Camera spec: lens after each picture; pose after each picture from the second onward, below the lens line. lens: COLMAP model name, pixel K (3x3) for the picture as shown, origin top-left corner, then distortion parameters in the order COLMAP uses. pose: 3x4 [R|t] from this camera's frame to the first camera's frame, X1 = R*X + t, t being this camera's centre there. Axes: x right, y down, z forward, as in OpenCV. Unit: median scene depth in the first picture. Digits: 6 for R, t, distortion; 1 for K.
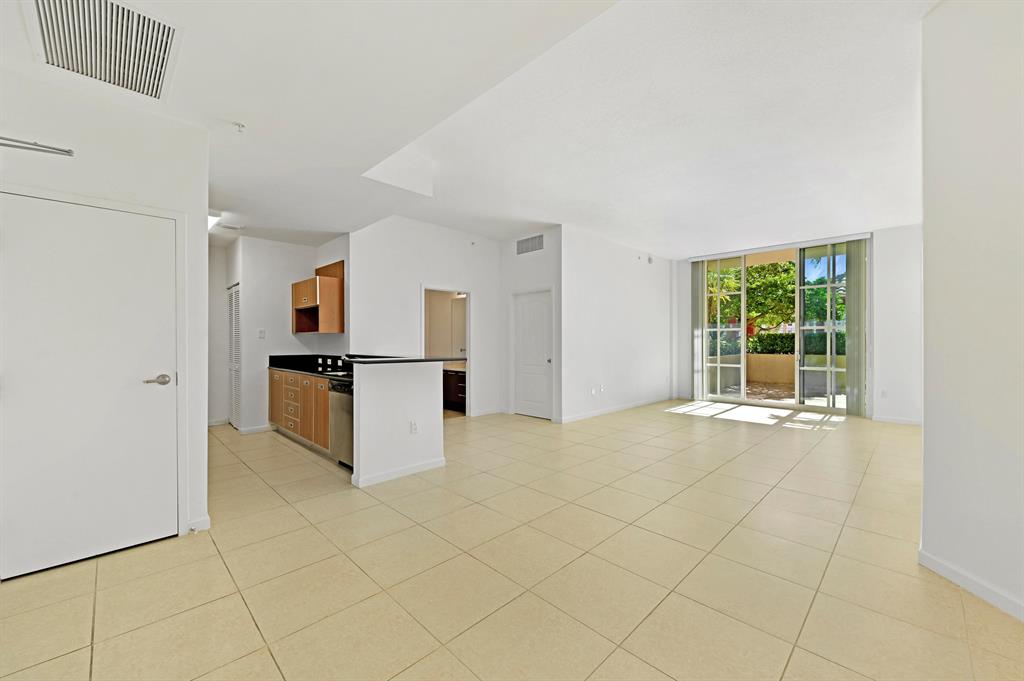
lens RADIAL K [[405.3, 0, 504.4], [0, 405.3, 340.4], [0, 0, 1]] dist [0.001640, -0.000055]
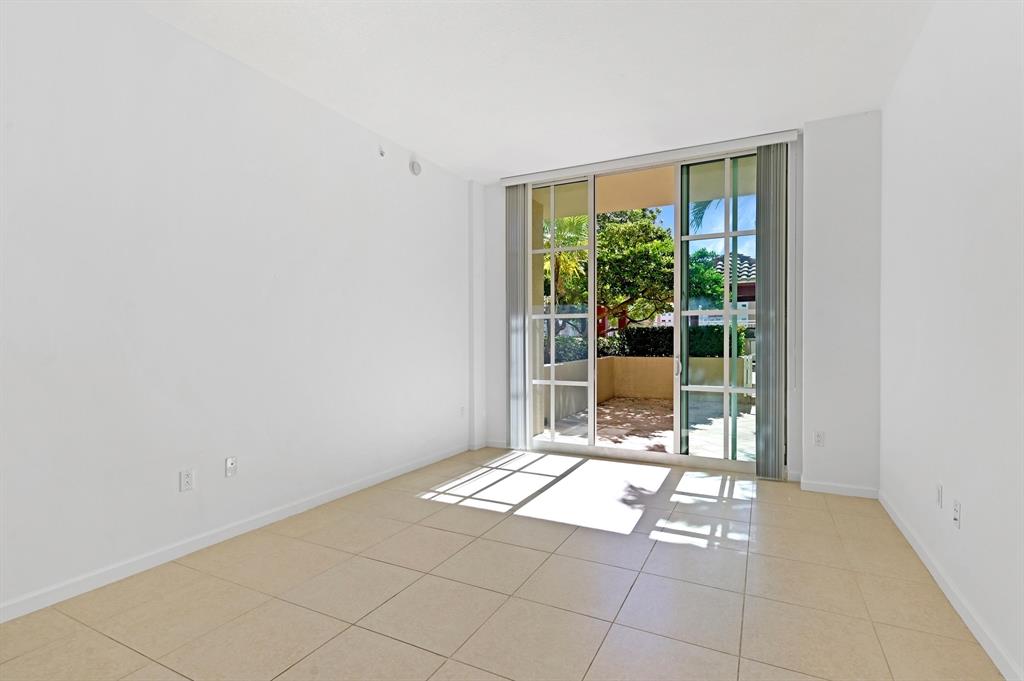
lens RADIAL K [[502.5, 0, 517.6], [0, 502.5, 340.7], [0, 0, 1]] dist [0.001936, 0.000173]
pose [[0.945725, -0.002621, 0.324957, 0.267617], [0.000525, 0.999978, 0.006538, 0.000876], [-0.324967, -0.006013, 0.945706, 0.385247]]
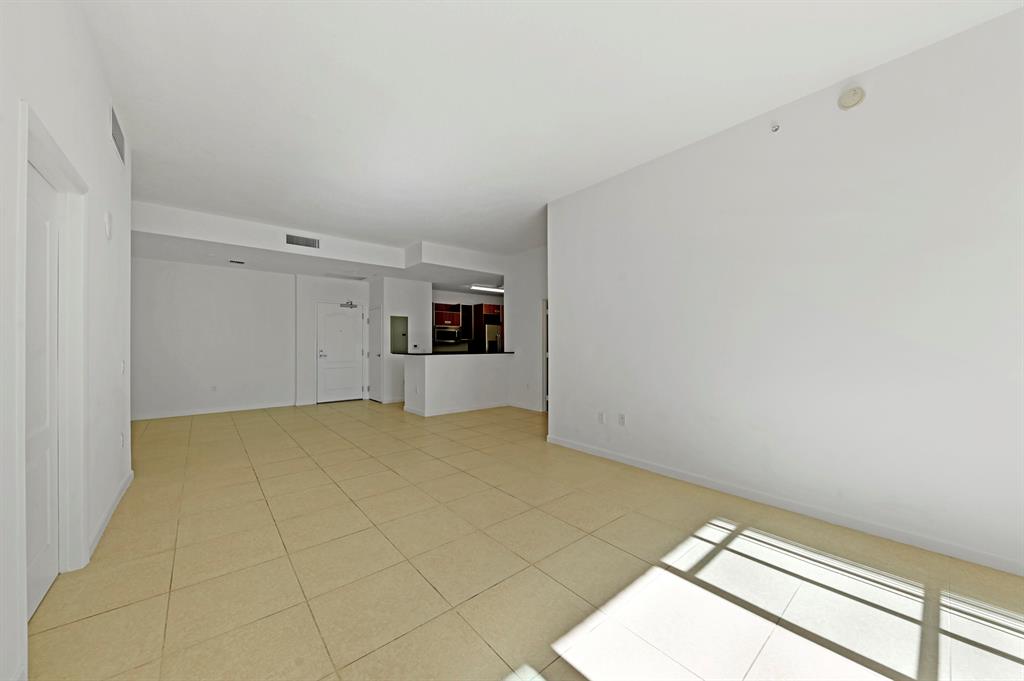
lens RADIAL K [[365.4, 0, 516.4], [0, 365.4, 342.0], [0, 0, 1]] dist [-0.001221, -0.000060]
pose [[-0.059266, -0.006593, -0.998220, 0.643397], [-0.002168, 0.999977, -0.006476, 0.005782], [0.998240, 0.001780, -0.059279, 0.709694]]
